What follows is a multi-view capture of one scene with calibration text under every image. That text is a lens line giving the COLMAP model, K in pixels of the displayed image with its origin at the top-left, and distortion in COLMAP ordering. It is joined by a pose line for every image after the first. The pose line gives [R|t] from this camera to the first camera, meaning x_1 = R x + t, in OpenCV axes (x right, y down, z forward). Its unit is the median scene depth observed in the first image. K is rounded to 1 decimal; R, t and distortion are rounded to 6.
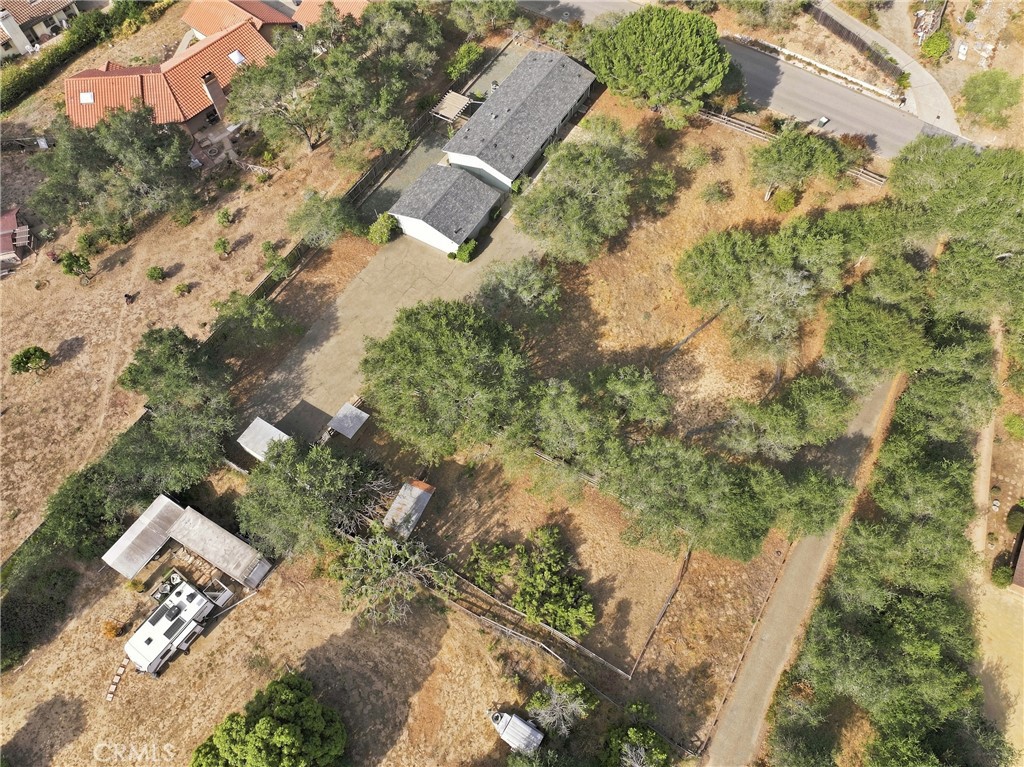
lens RADIAL K [[714.5, 0, 510.0], [0, 714.5, 382.9], [0, 0, 1]] dist [0.005930, 0.010149]
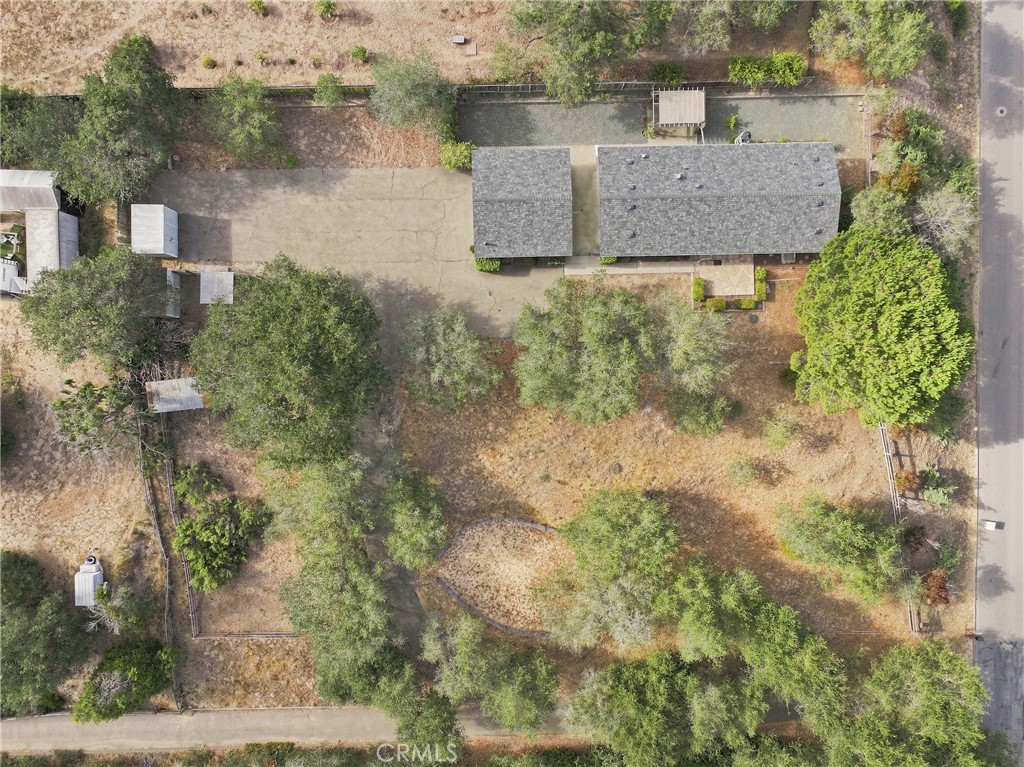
lens RADIAL K [[714.5, 0, 505.8], [0, 714.5, 382.4], [0, 0, 1]] dist [0.005930, 0.010149]
pose [[0.528486, 0.848878, 0.010461, 0.054666], [-0.749273, 0.460611, 0.475844, -0.489095], [0.399115, -0.259315, 0.879467, 0.232577]]
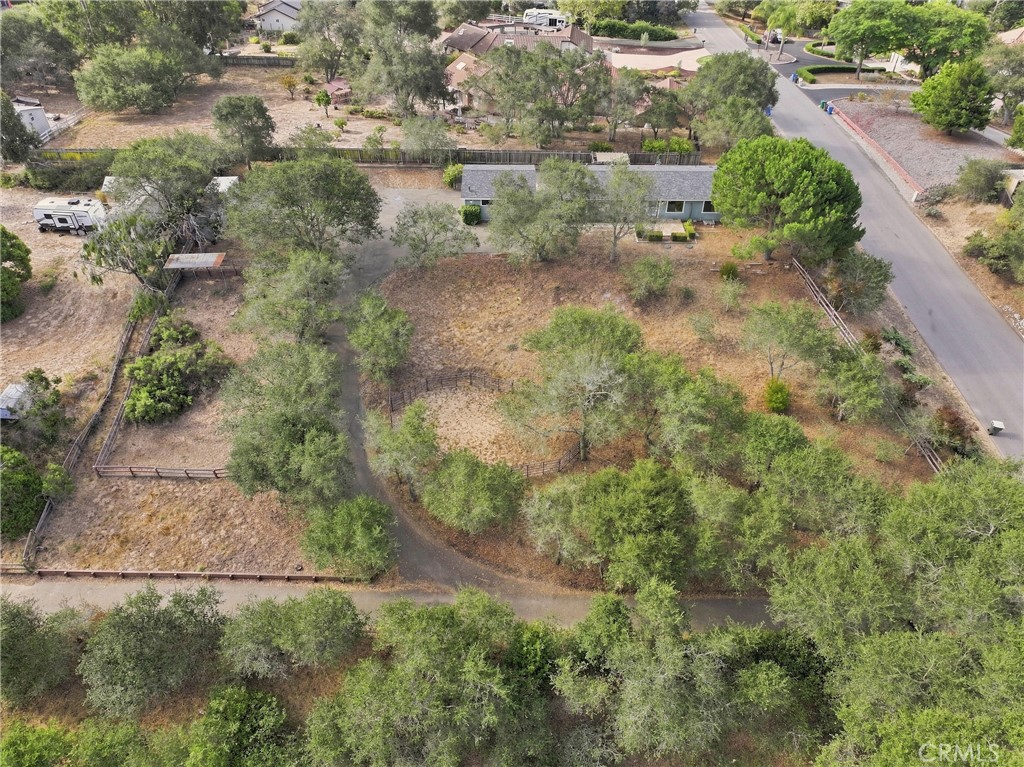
lens RADIAL K [[714.5, 0, 515.7], [0, 714.5, 385.0], [0, 0, 1]] dist [0.005930, 0.010149]
pose [[0.505387, 0.558830, -0.657490, 0.742283], [-0.757787, 0.651883, -0.028417, -0.039219], [0.412727, 0.512599, 0.752927, 0.339505]]
